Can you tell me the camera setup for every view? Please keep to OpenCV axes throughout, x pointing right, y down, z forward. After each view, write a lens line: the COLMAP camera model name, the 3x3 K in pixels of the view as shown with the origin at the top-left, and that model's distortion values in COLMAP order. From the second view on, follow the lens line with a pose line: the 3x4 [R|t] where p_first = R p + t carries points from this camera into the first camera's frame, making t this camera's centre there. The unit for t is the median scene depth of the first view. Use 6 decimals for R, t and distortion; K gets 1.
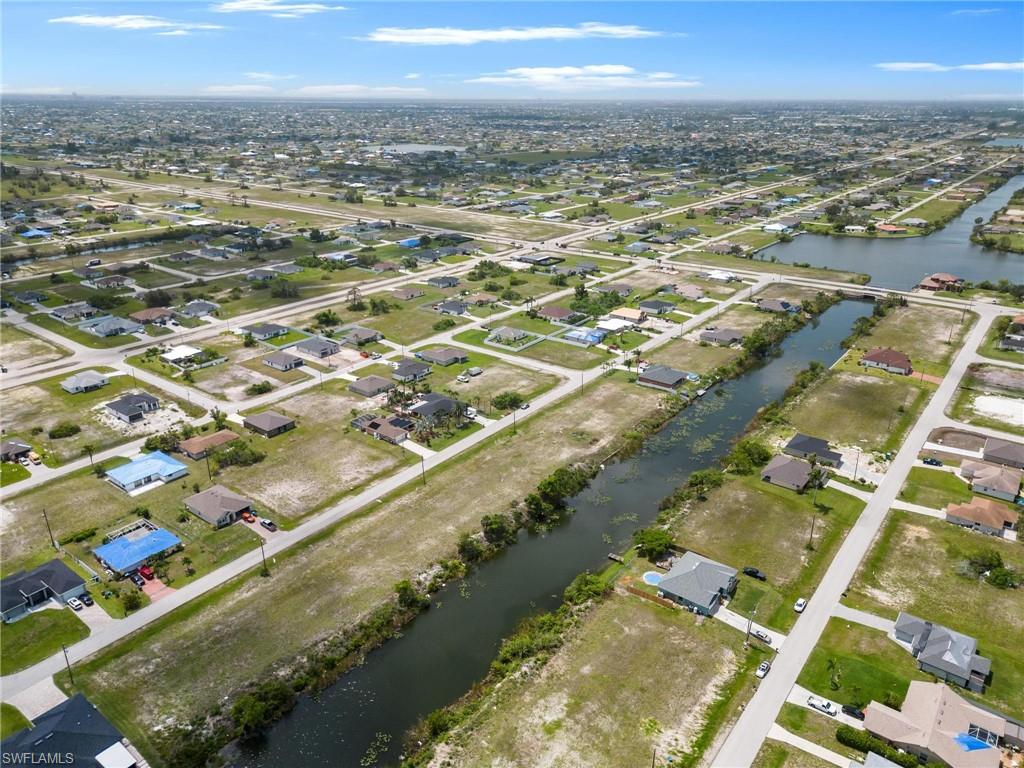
lens RADIAL K [[711.8, 0, 513.9], [0, 711.8, 396.2], [0, 0, 1]] dist [0.085065, -0.091348]
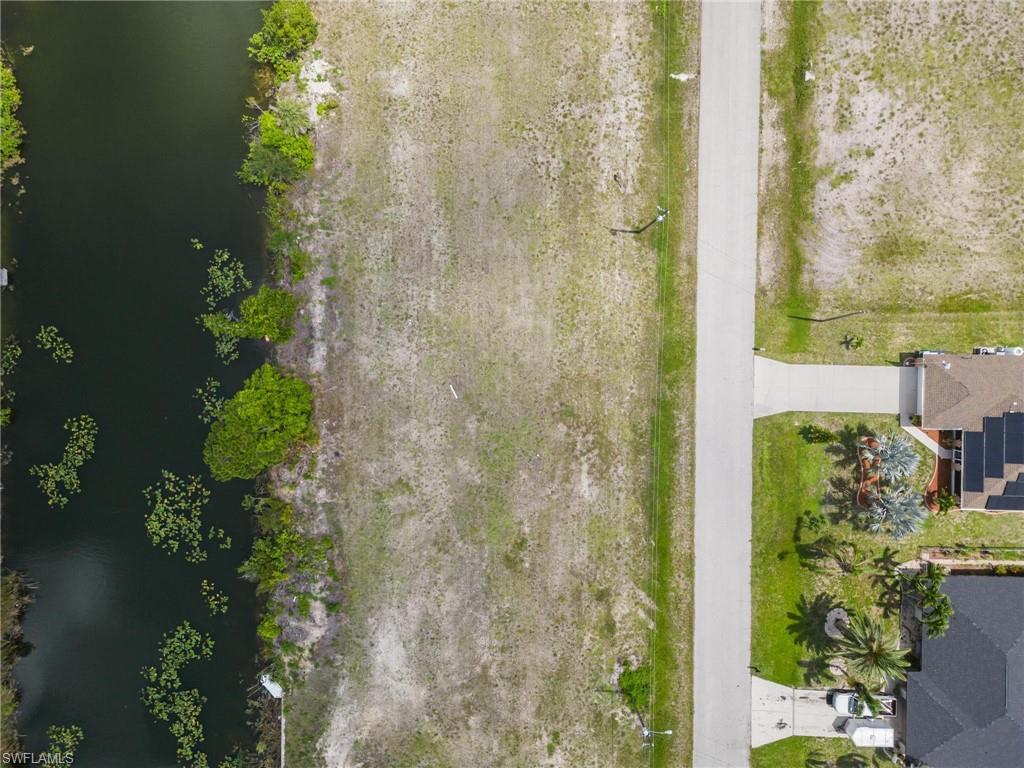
lens RADIAL K [[717.1, 0, 504.5], [0, 717.1, 382.5], [0, 0, 1]] dist [0.091031, -0.106123]
pose [[-0.798598, 0.601512, 0.020626, -0.036646], [-0.221816, -0.326006, 0.918977, -0.150853], [0.559500, 0.729317, 0.393772, 0.742008]]
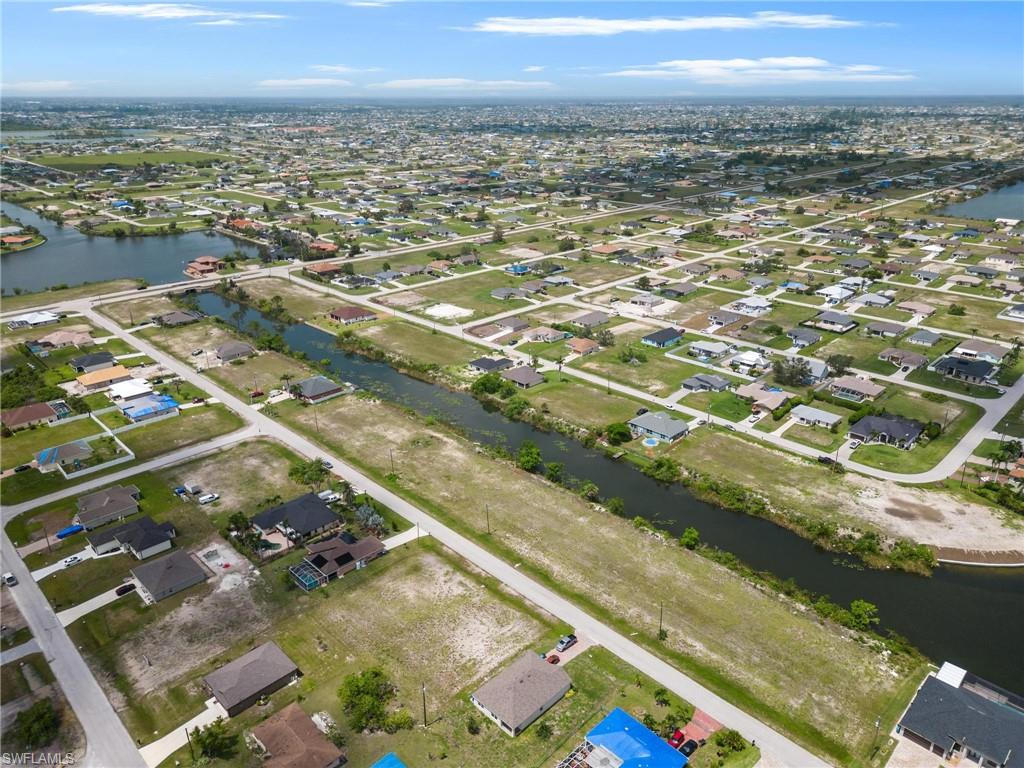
lens RADIAL K [[700.1, 0, 513.0], [0, 700.1, 408.2], [0, 0, 1]] dist [0.075806, -0.078126]
pose [[0.134154, -0.407968, 0.903086, -0.712728], [0.386056, 0.860840, 0.331535, -0.246463], [-0.912669, 0.304165, 0.272983, 0.570488]]
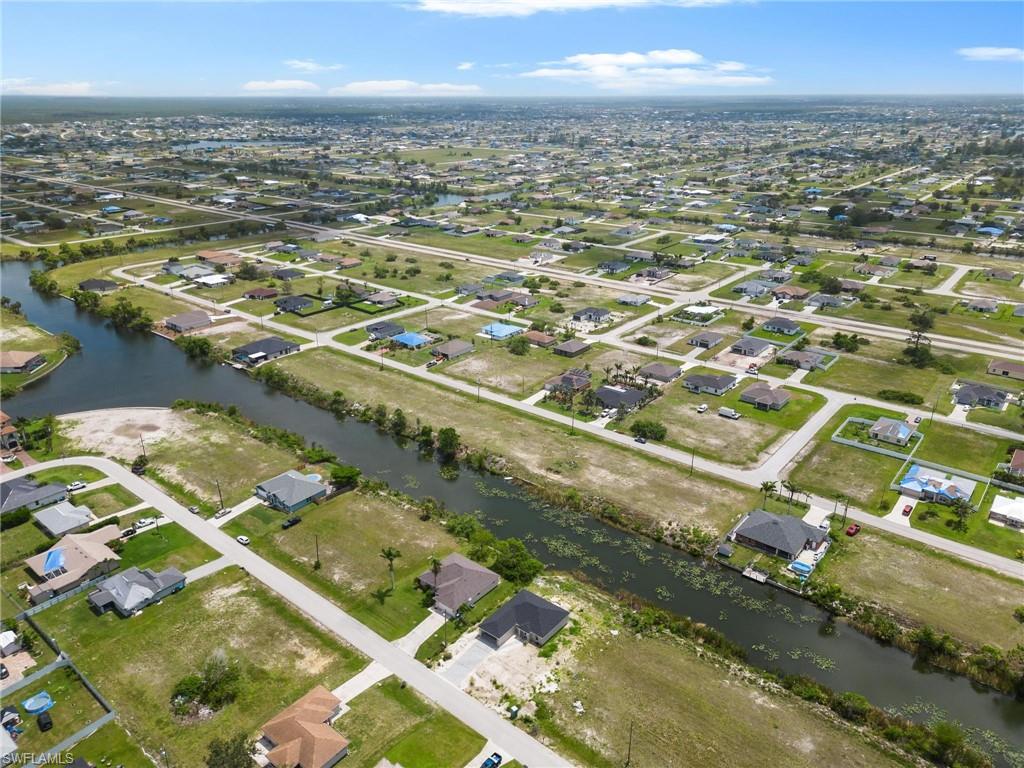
lens RADIAL K [[715.7, 0, 508.9], [0, 715.7, 388.7], [0, 0, 1]] dist [0.084364, -0.091341]
pose [[-0.040662, 0.374567, -0.926308, 0.868883], [-0.383636, 0.850164, 0.360618, -0.314911], [0.922589, 0.370028, 0.109128, 0.753625]]
